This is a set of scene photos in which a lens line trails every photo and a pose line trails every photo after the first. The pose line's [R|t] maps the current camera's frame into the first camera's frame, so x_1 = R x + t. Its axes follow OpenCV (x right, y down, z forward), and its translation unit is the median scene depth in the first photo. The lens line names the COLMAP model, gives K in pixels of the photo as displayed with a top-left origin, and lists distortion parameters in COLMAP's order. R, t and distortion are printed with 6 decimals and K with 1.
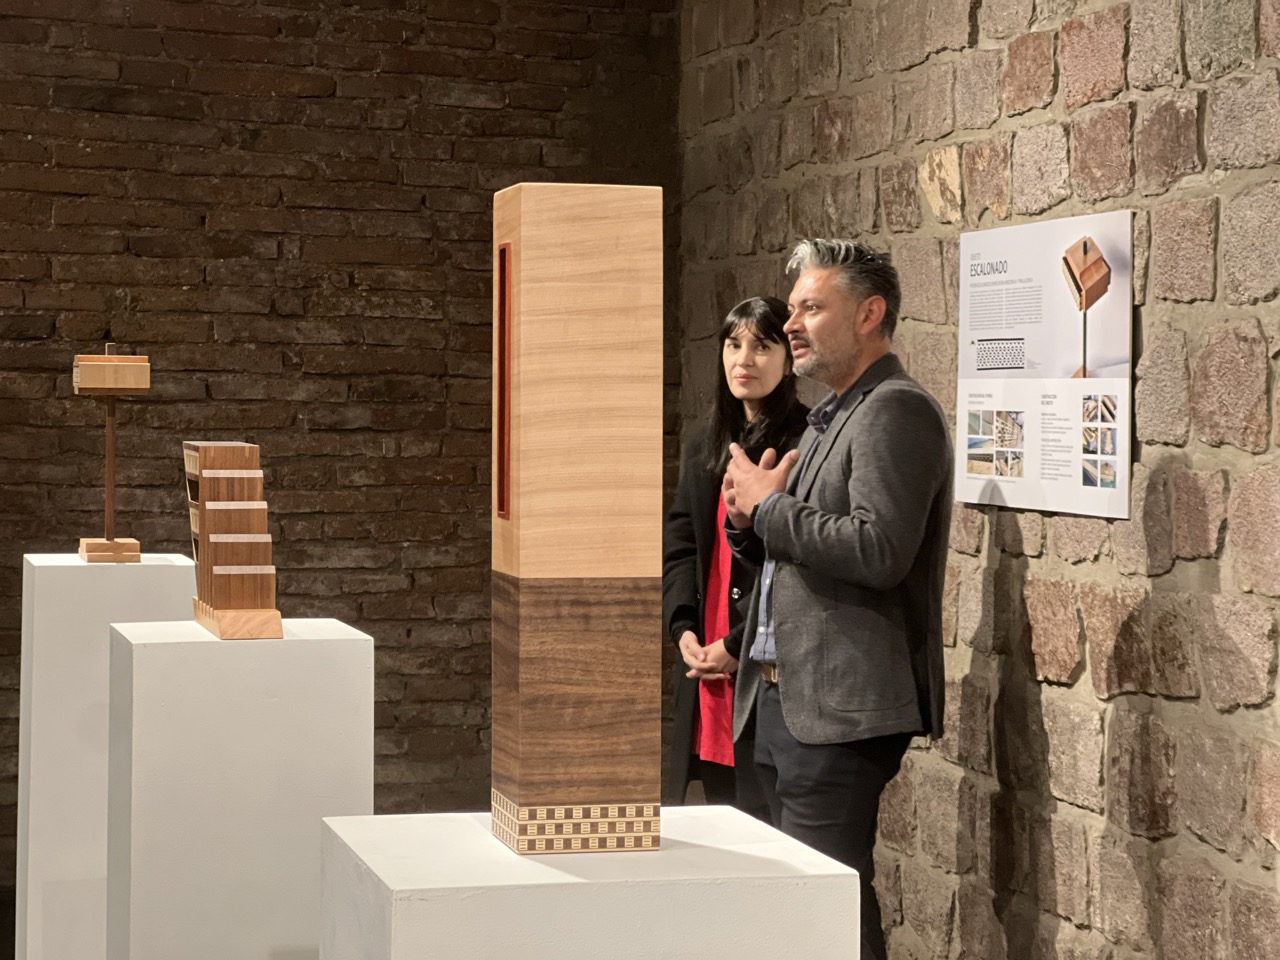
lens RADIAL K [[2872.4, 0, 639.9], [0, 2872.4, 476.3], [0, 0, 1]] dist [0.133722, 0.000000]
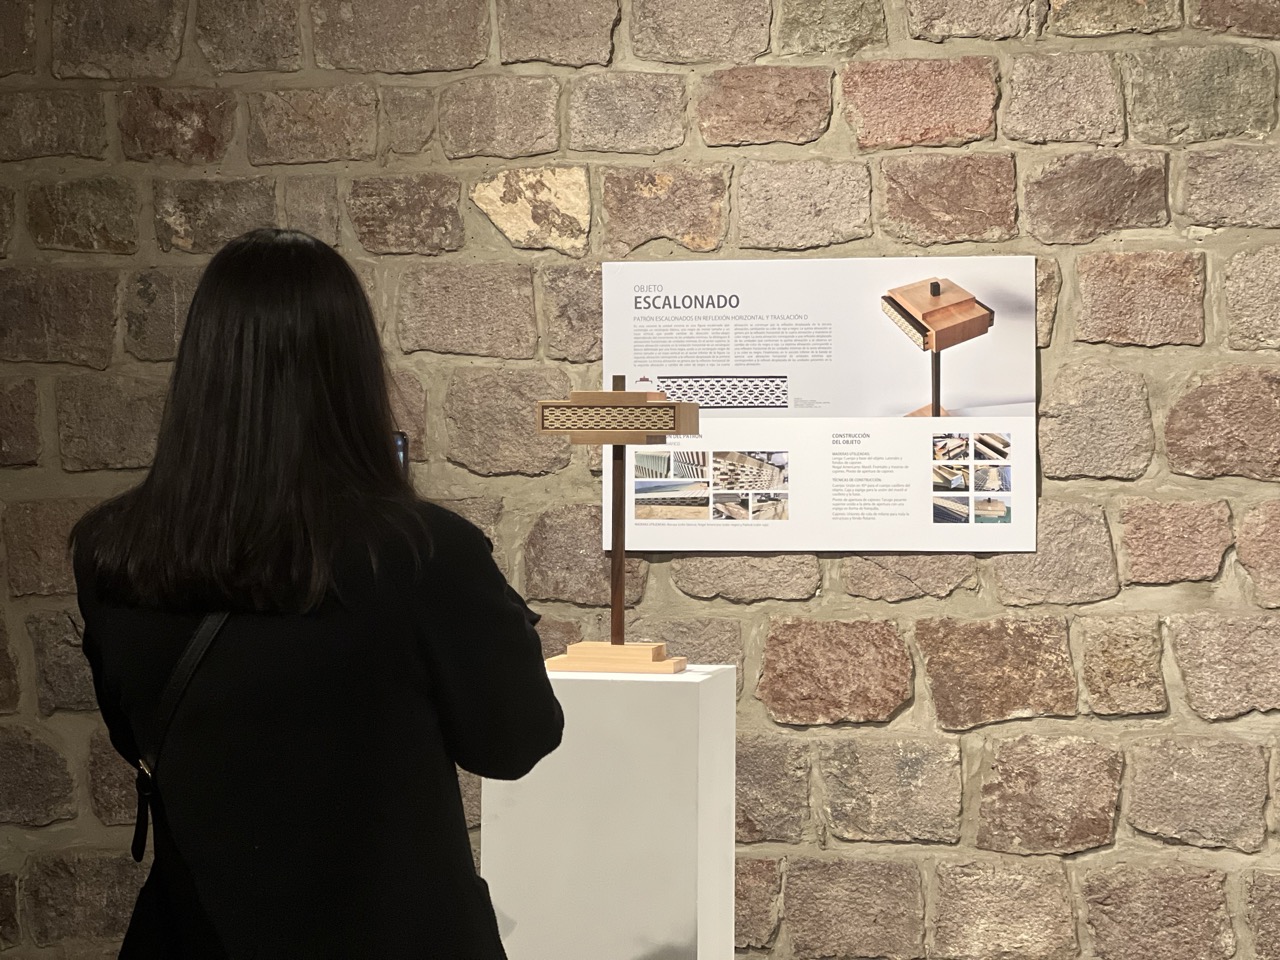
lens RADIAL K [[2872.4, 0, 640.0], [0, 2872.4, 482.6], [0, 0, 1]] dist [0.133722, 0.000000]
pose [[0.427619, -0.007440, 0.903928, -0.809316], [0.031411, 0.999485, -0.006633, -0.007499], [-0.903413, 0.031230, 0.427633, 0.662477]]
